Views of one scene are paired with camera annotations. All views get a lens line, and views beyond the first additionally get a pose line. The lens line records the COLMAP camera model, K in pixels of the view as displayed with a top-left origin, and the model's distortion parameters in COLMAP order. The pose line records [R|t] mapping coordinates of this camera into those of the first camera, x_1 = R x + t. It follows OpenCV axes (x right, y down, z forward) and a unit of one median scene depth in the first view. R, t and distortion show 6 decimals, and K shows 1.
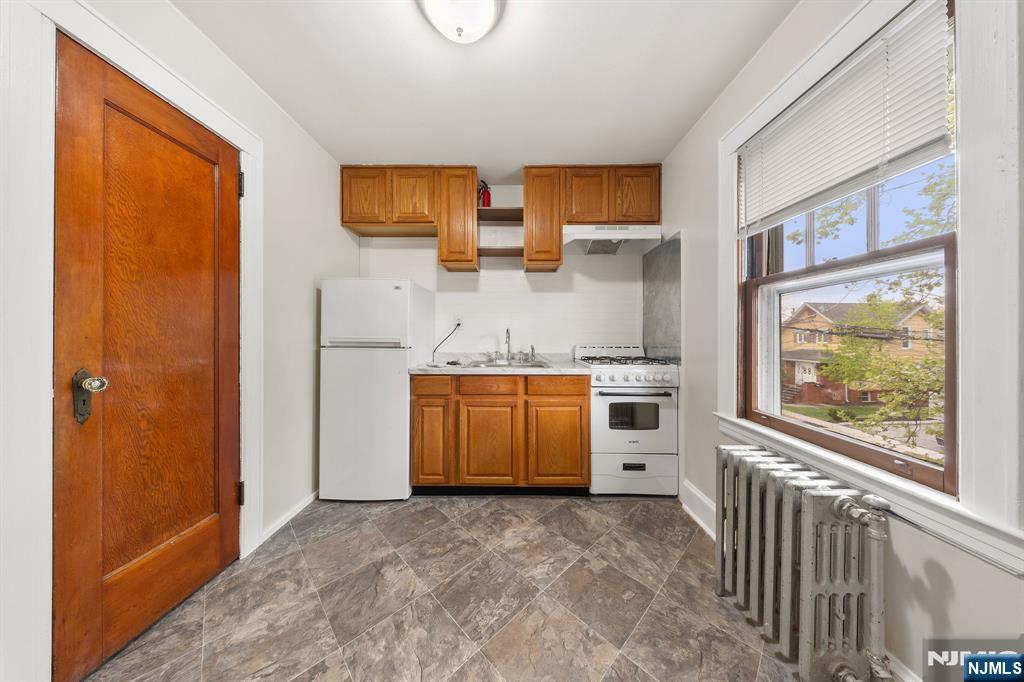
lens RADIAL K [[303.1, 0, 513.3], [0, 303.1, 337.3], [0, 0, 1]] dist [0.011528, -0.004081]
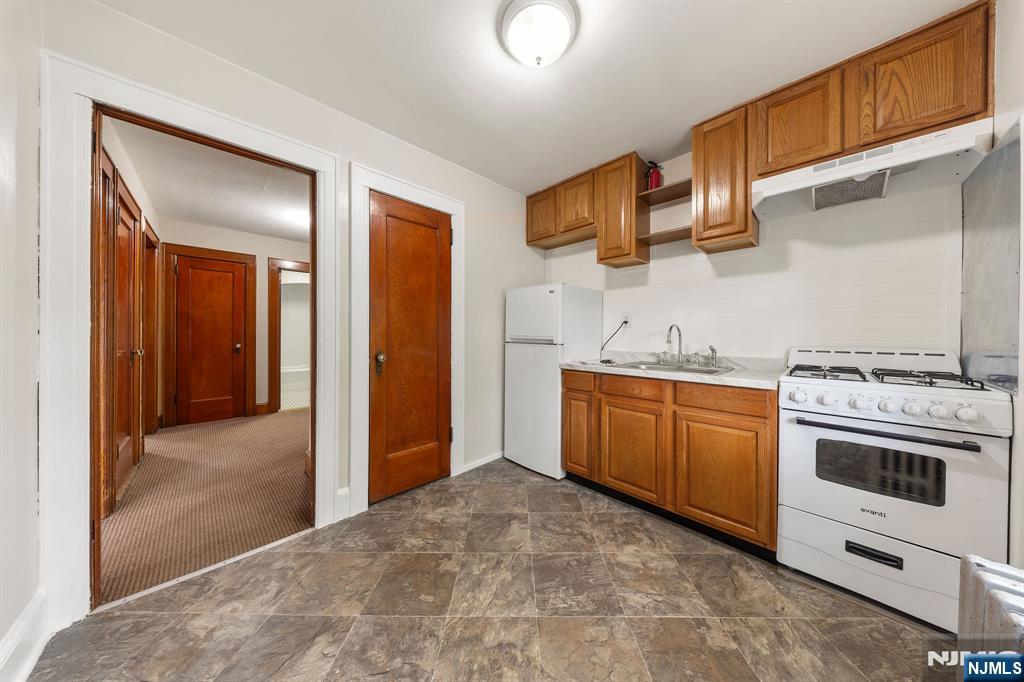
lens RADIAL K [[308.5, 0, 513.0], [0, 308.5, 337.2], [0, 0, 1]] dist [0.012674, -0.004227]
pose [[0.709596, 0.007876, -0.704565, 0.329487], [-0.003668, 0.999965, 0.007484, -0.000495], [0.704600, -0.002727, 0.709600, 0.075029]]
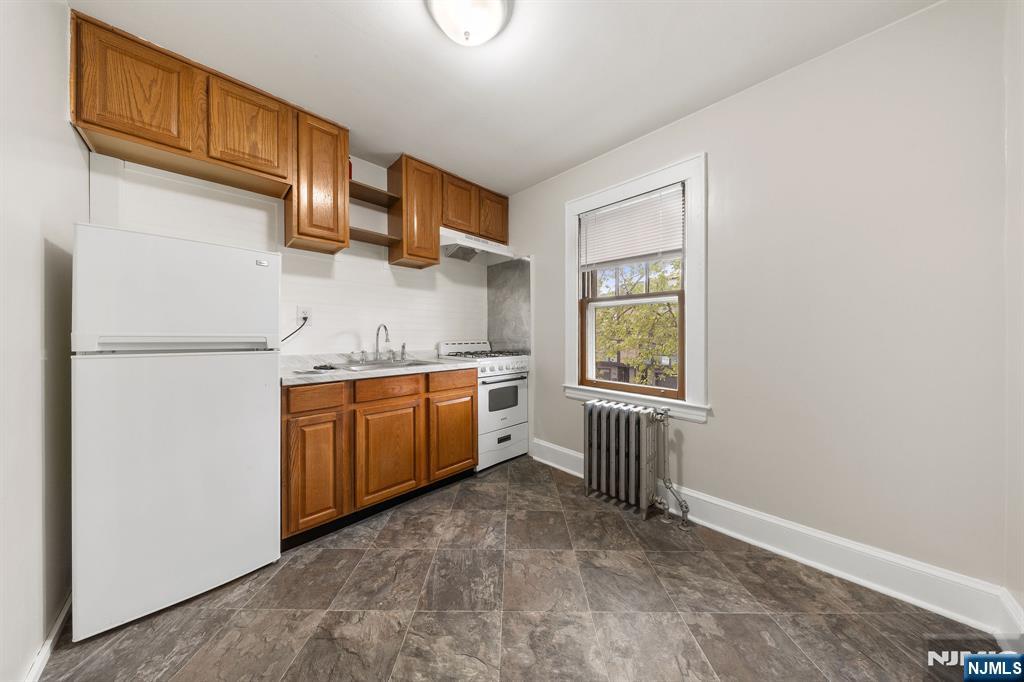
lens RADIAL K [[308.5, 0, 513.0], [0, 308.5, 337.2], [0, 0, 1]] dist [0.012674, -0.004227]
pose [[0.706120, -0.008392, 0.708042, -0.475144], [0.003717, 0.999960, 0.008145, 0.001499], [-0.708082, -0.003119, 0.706123, 0.088713]]
